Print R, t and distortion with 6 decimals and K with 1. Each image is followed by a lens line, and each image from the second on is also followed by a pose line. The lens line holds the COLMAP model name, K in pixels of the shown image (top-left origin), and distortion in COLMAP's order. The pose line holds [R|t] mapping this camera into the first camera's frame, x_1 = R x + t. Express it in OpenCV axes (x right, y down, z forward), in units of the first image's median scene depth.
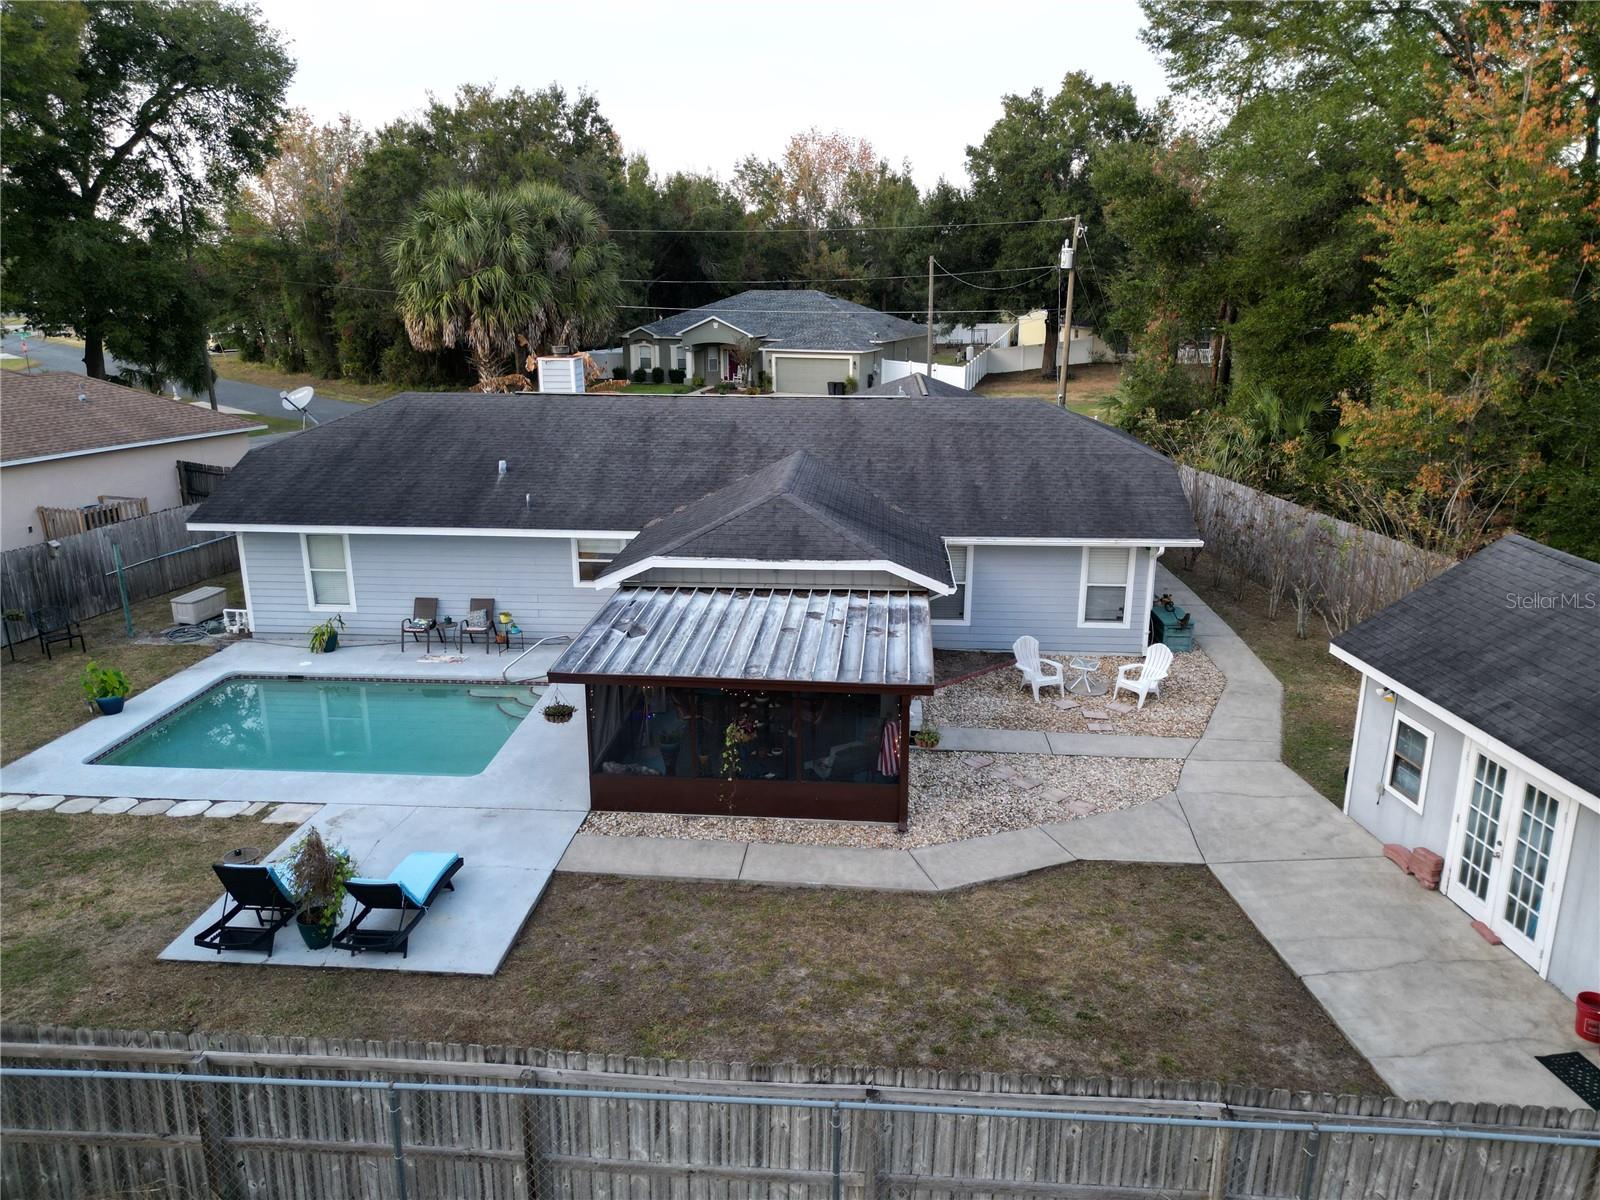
lens RADIAL K [[1119.0, 0, 794.4], [0, 1119.0, 602.5], [0, 0, 1]] dist [0.081910, -0.082673]
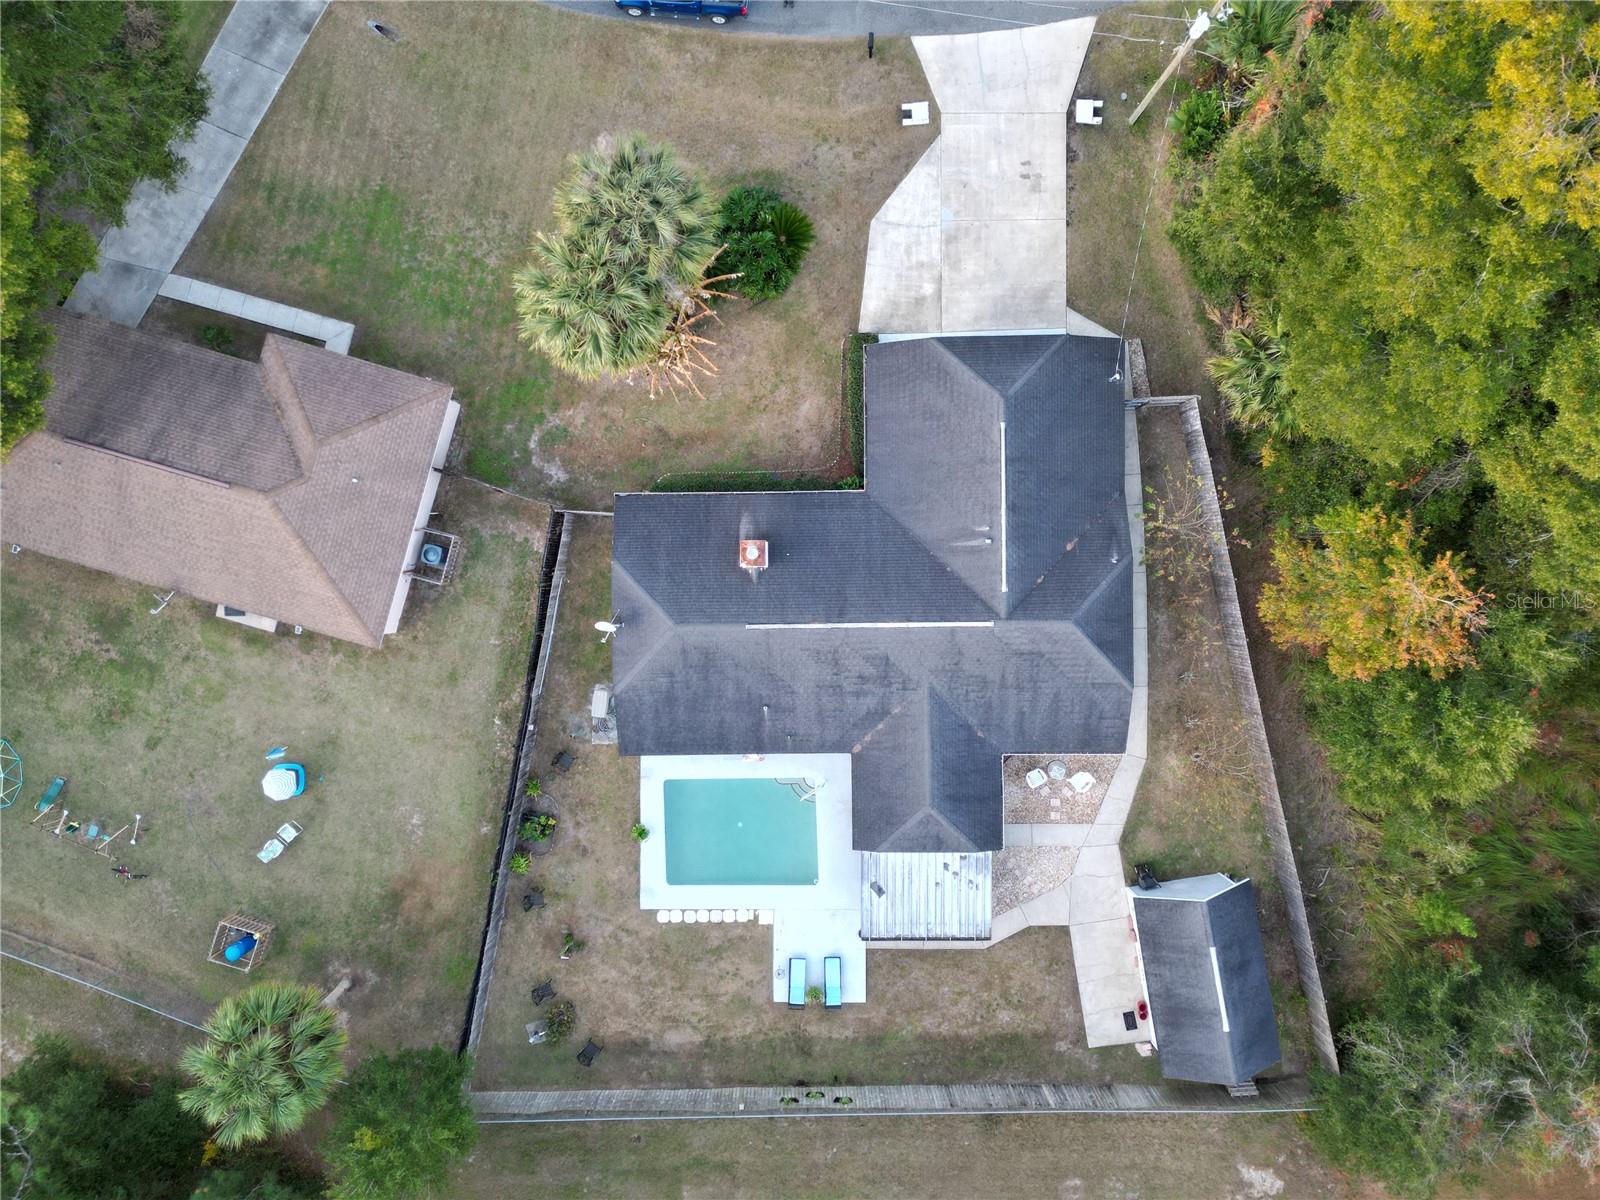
lens RADIAL K [[1119.0, 0, 794.4], [0, 1119.0, 602.5], [0, 0, 1]] dist [0.081910, -0.082673]
pose [[0.995801, -0.089725, -0.018165, -0.191251], [0.040419, 0.252889, 0.966651, -2.234926], [-0.082139, -0.963326, 0.255453, 0.814663]]
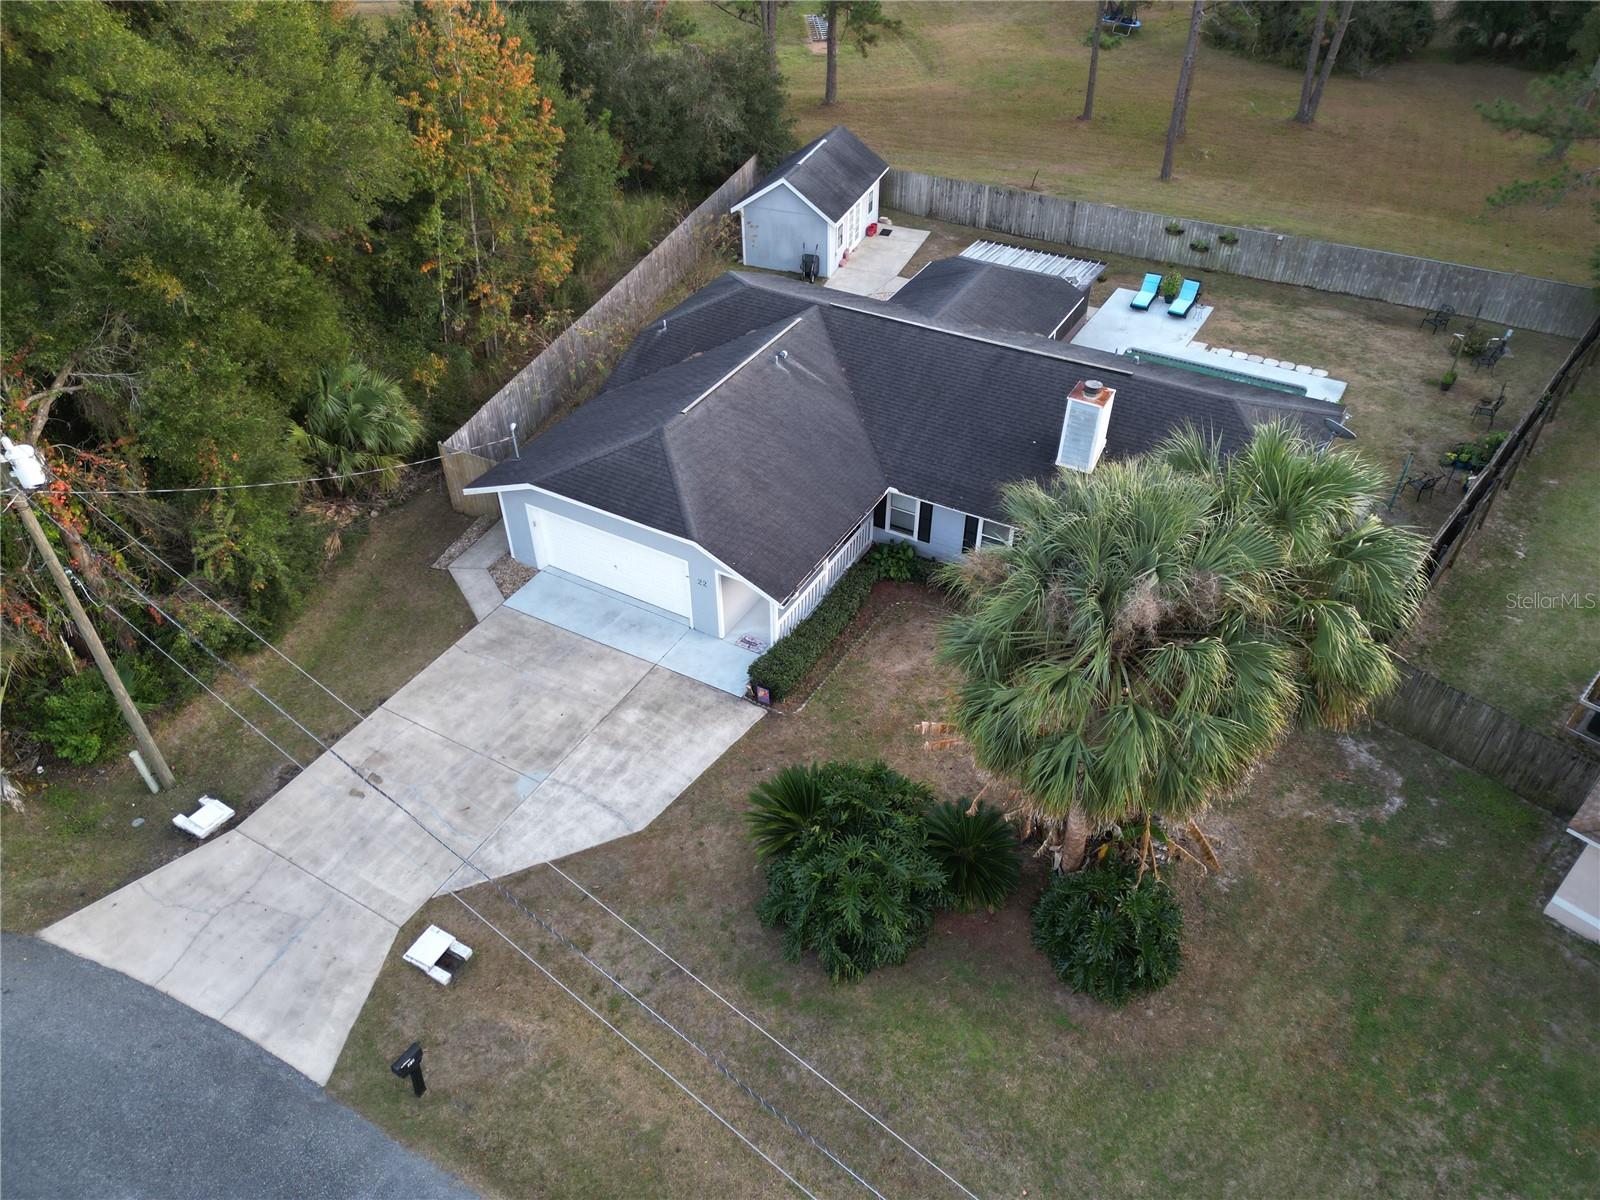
lens RADIAL K [[1119.0, 0, 794.4], [0, 1119.0, 602.5], [0, 0, 1]] dist [0.081910, -0.082673]
pose [[-0.904008, -0.267719, 0.333309, -0.496901], [0.124756, 0.580509, 0.804640, -1.328003], [-0.408907, 0.768983, -0.491386, 2.455365]]
